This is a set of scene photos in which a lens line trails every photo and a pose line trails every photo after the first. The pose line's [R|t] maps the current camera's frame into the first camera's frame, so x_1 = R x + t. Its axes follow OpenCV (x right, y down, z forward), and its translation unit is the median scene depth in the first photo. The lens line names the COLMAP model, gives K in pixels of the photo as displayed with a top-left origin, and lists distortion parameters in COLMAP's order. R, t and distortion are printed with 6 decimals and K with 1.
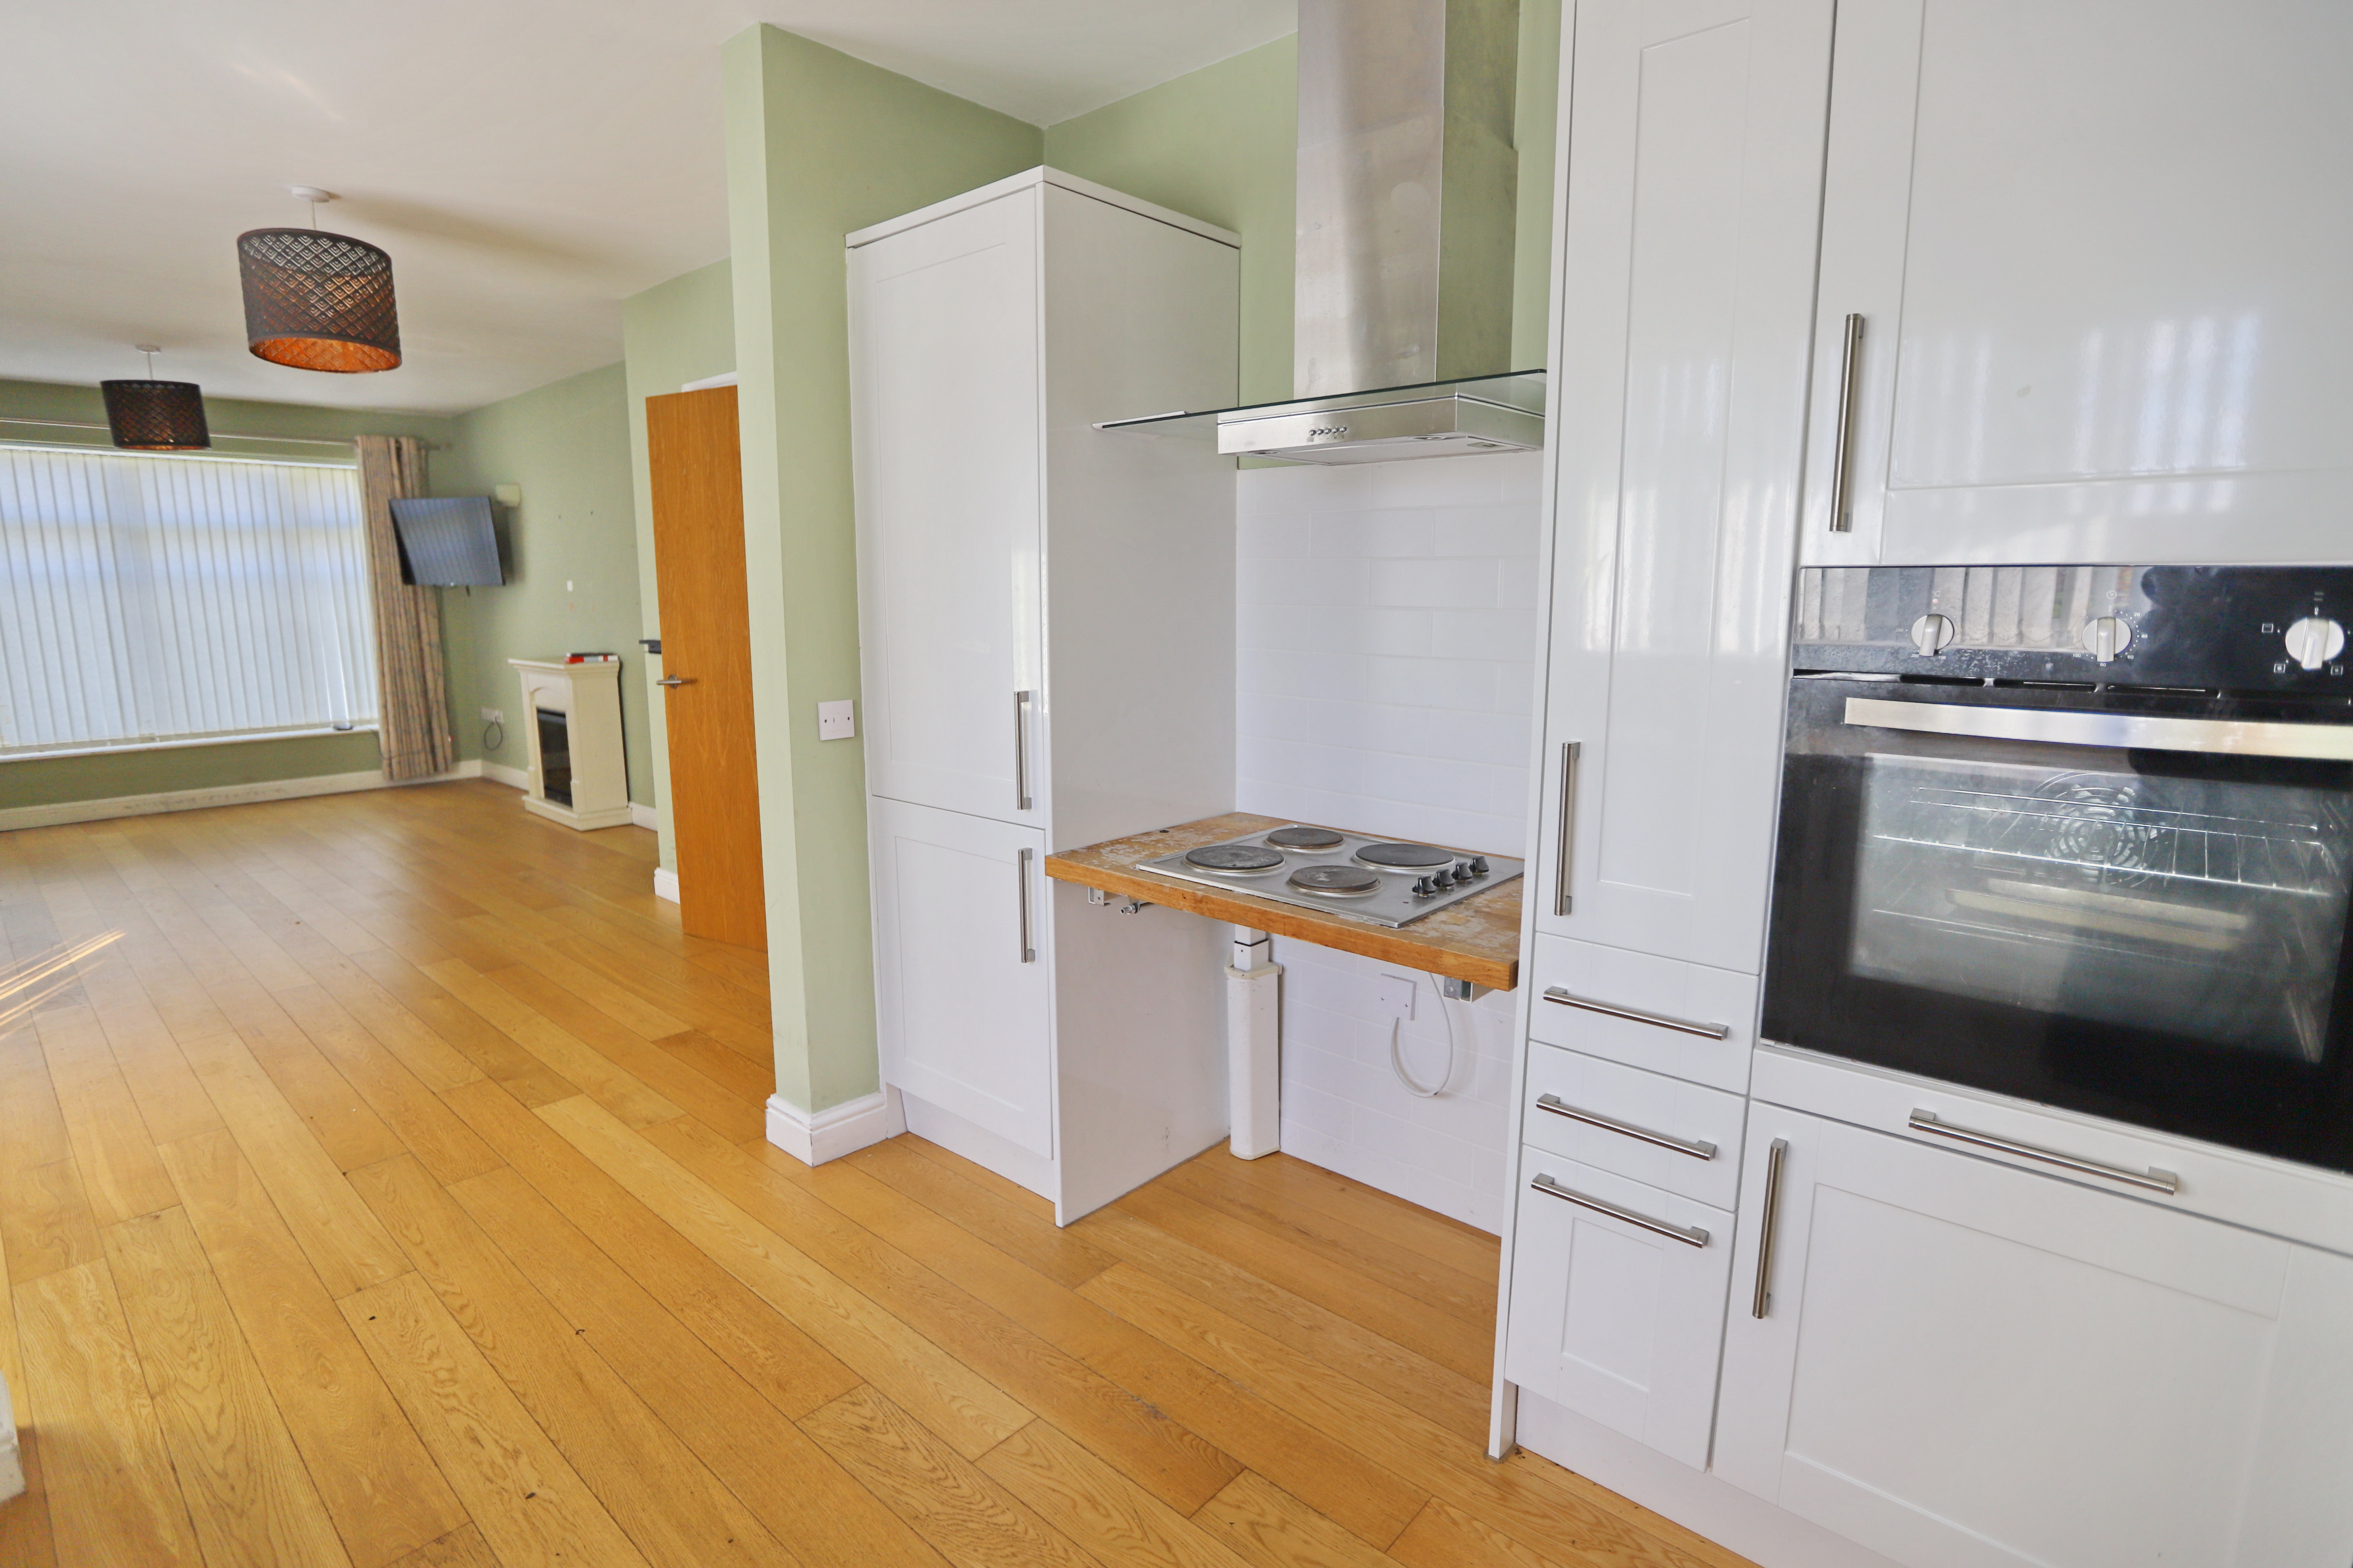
lens RADIAL K [[1141.9, 0, 1176.5], [0, 1141.9, 784.0], [0, 0, 1]] dist [-0.053962, 0.017689]
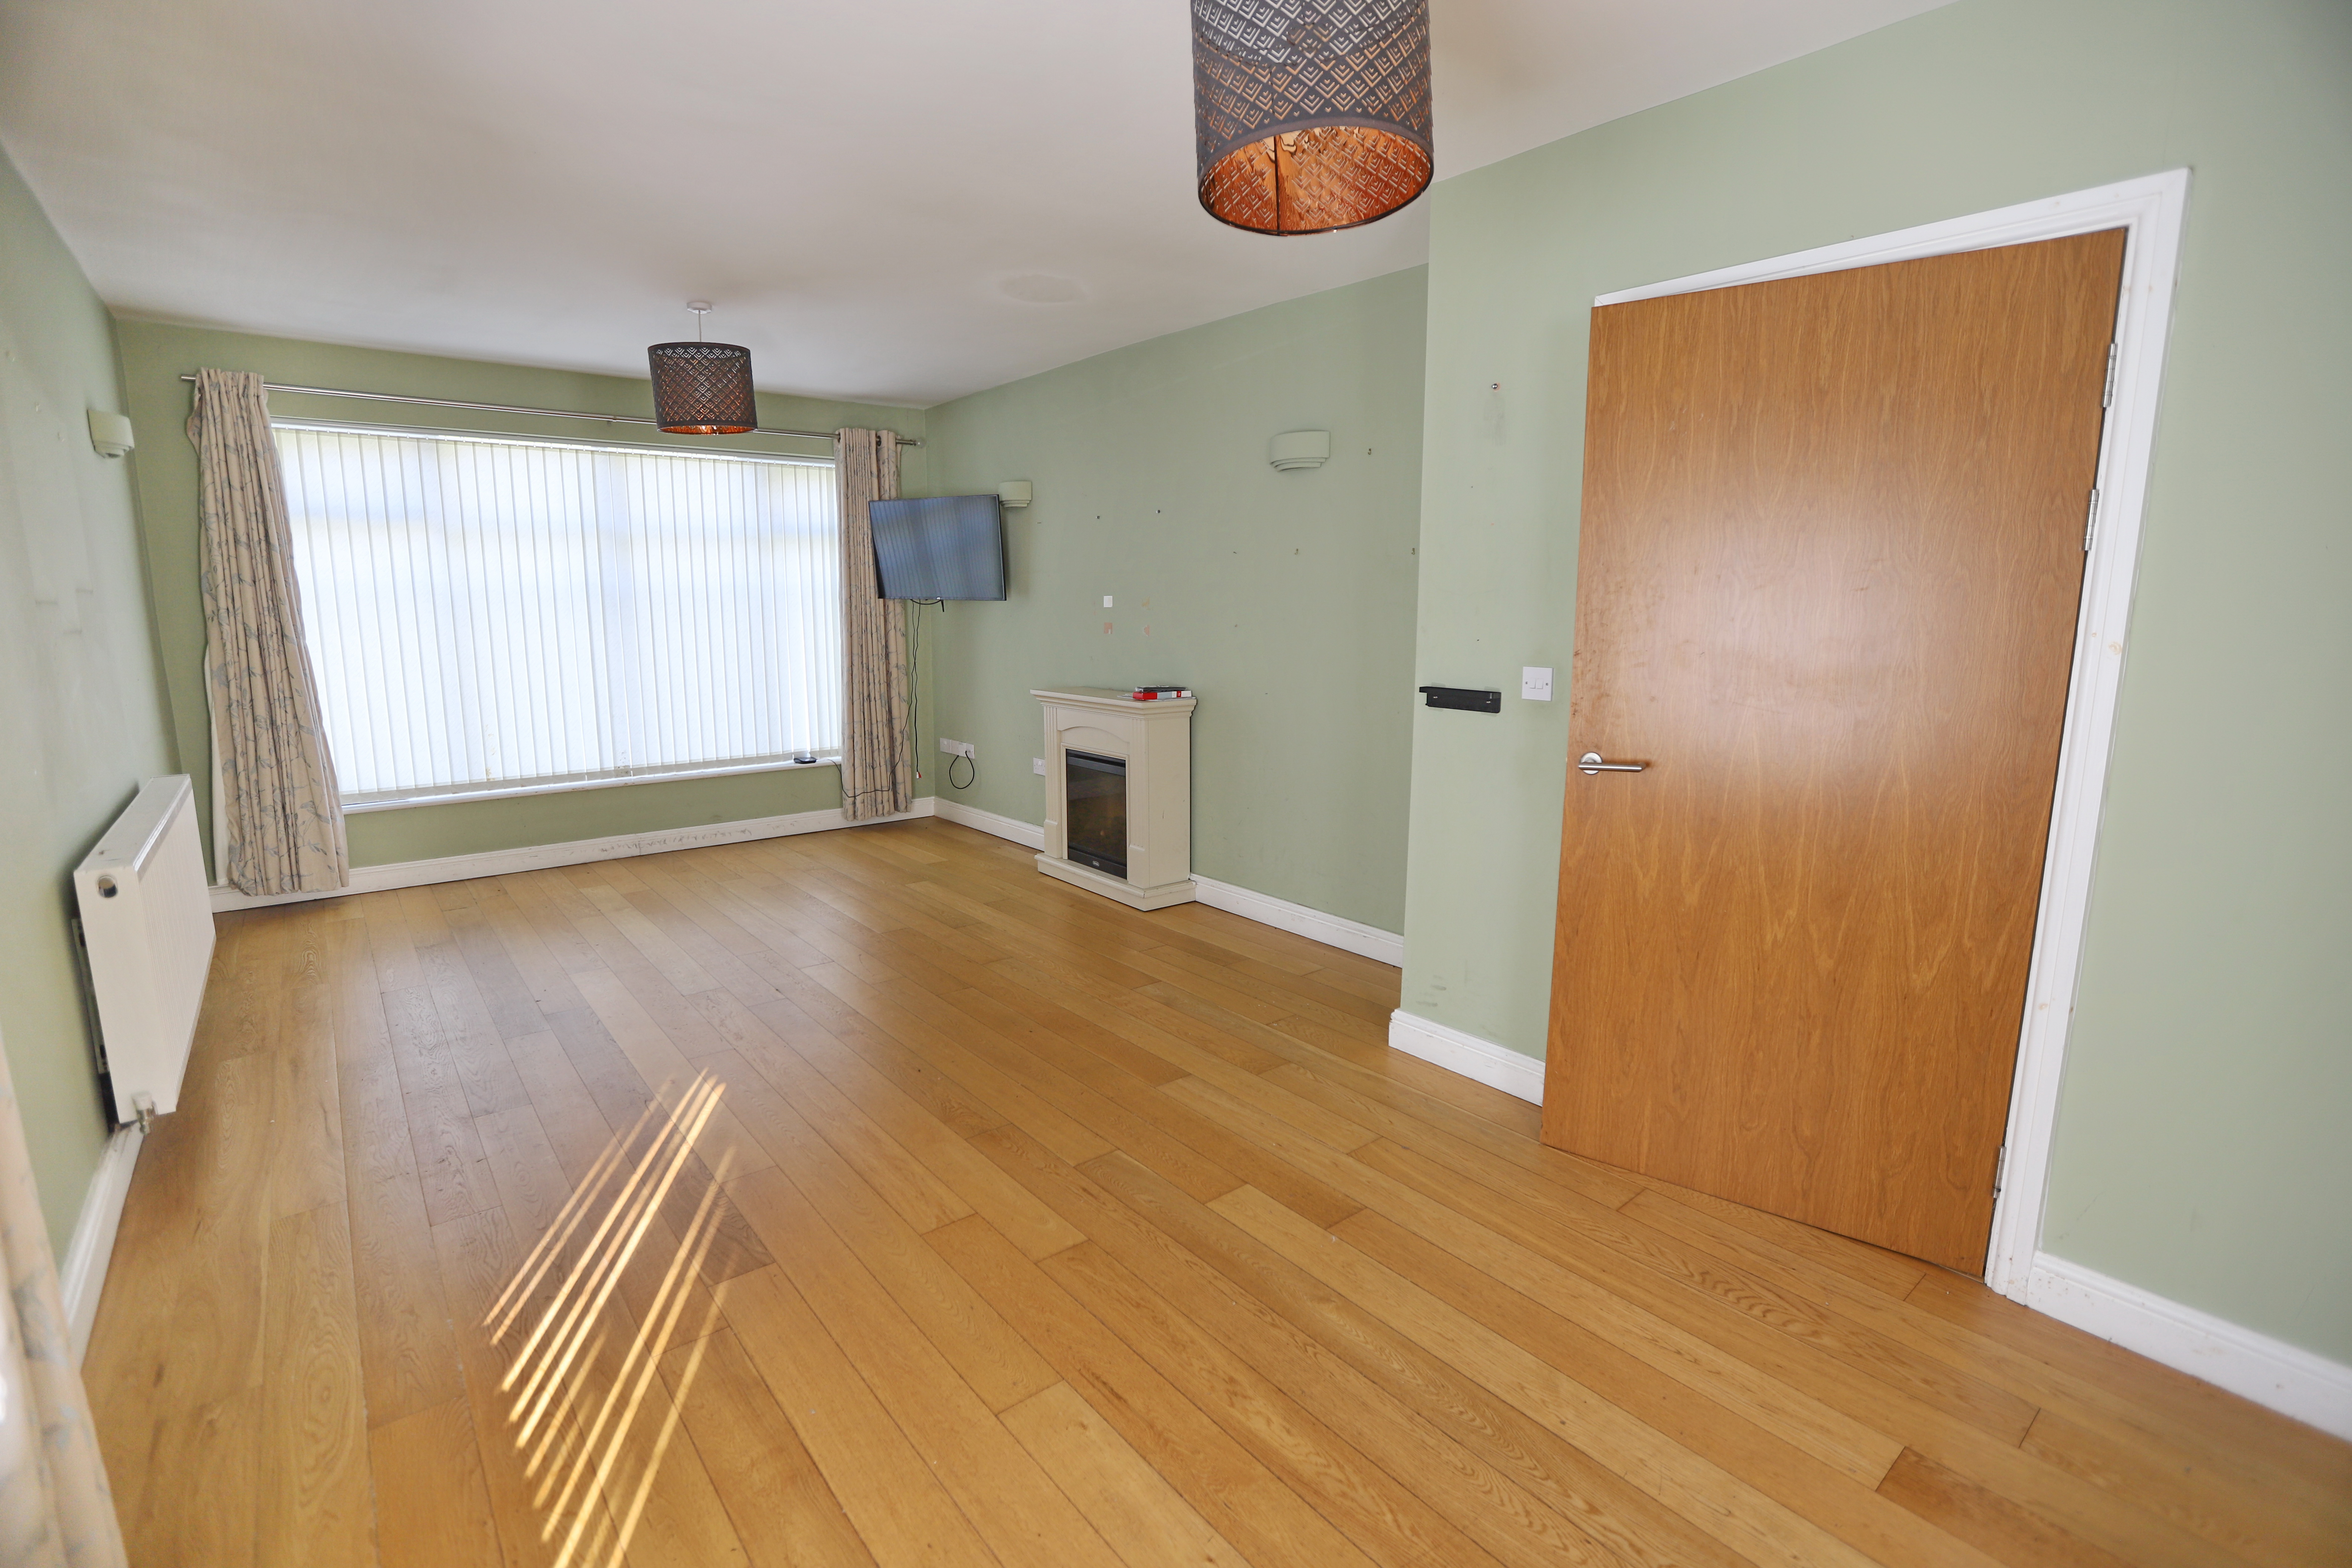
lens RADIAL K [[1065.2, 0, 1153.2], [0, 1065.2, 784.0], [0, 0, 1]] dist [-0.073142, 0.035348]
pose [[0.985558, 0.029314, -0.166784, -0.346503], [-0.029048, 0.999570, 0.004033, -0.044219], [0.166830, 0.000870, 0.985985, 0.224925]]
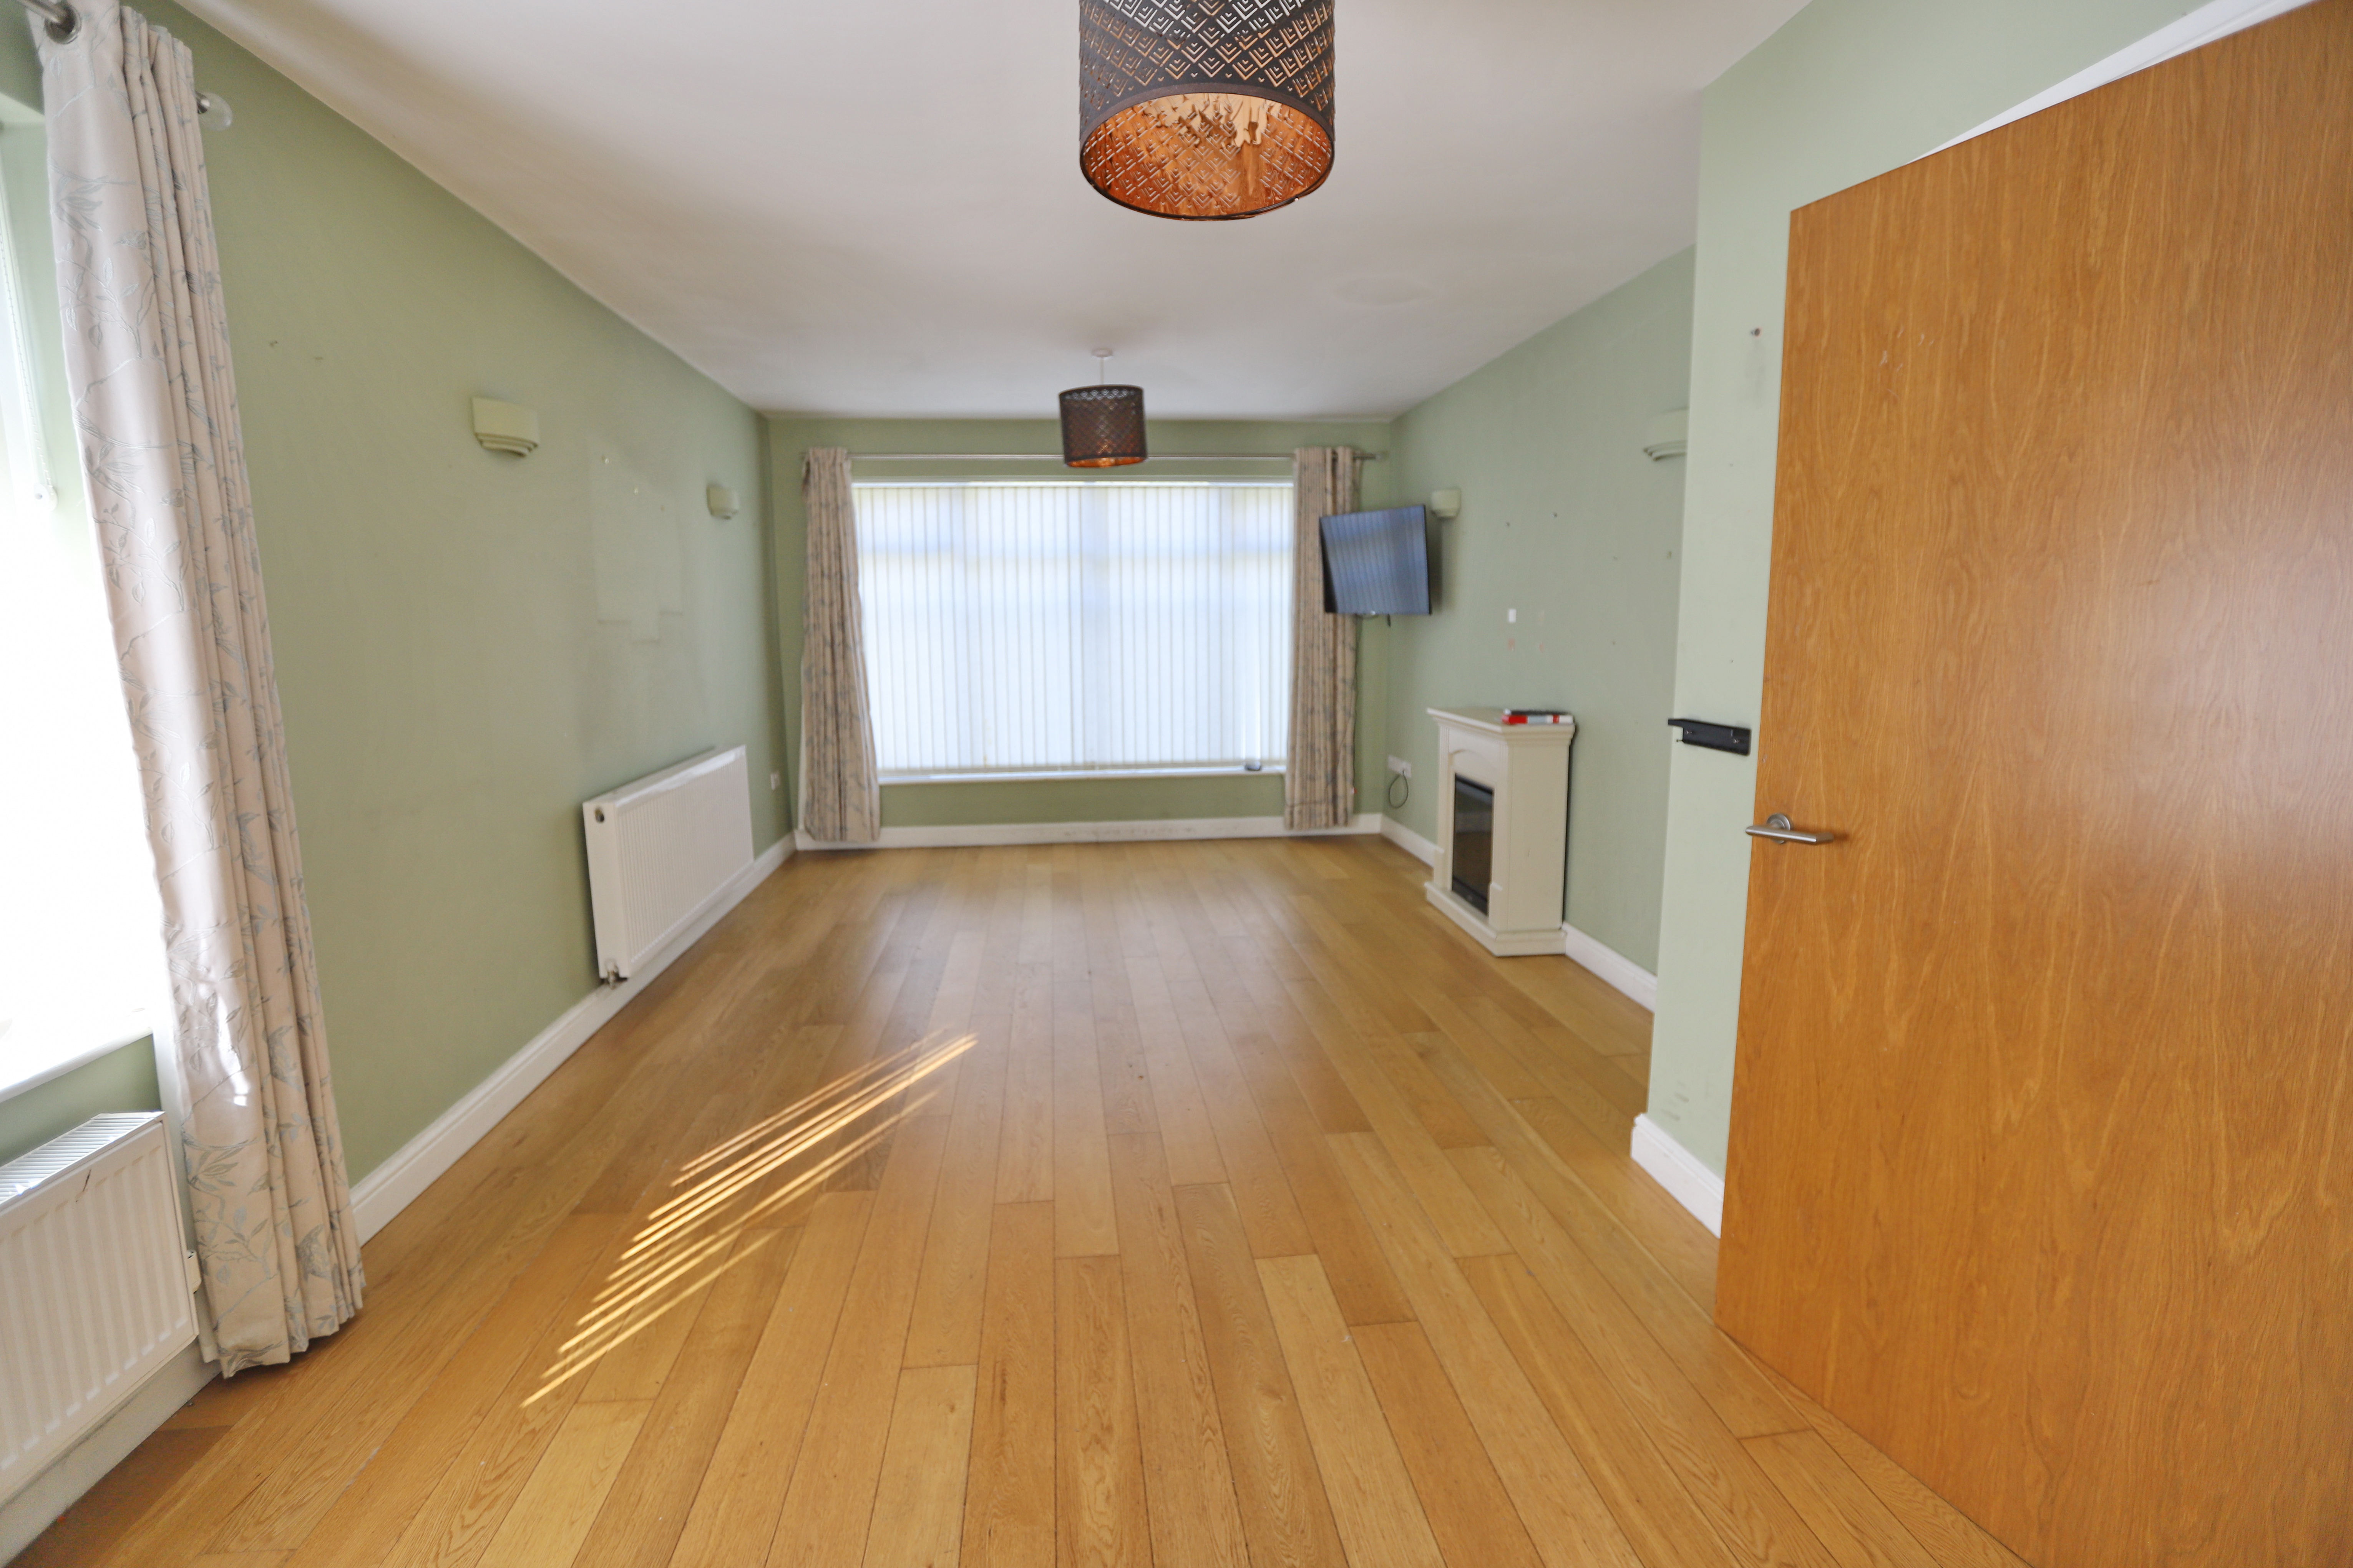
lens RADIAL K [[1079.6, 0, 1176.5], [0, 1079.6, 784.0], [0, 0, 1]] dist [-0.051791, 0.013227]
pose [[0.736703, 0.095196, -0.669482, -0.199054], [-0.103983, 0.994214, 0.026947, -0.056252], [0.668174, 0.049763, 0.742339, 0.300898]]
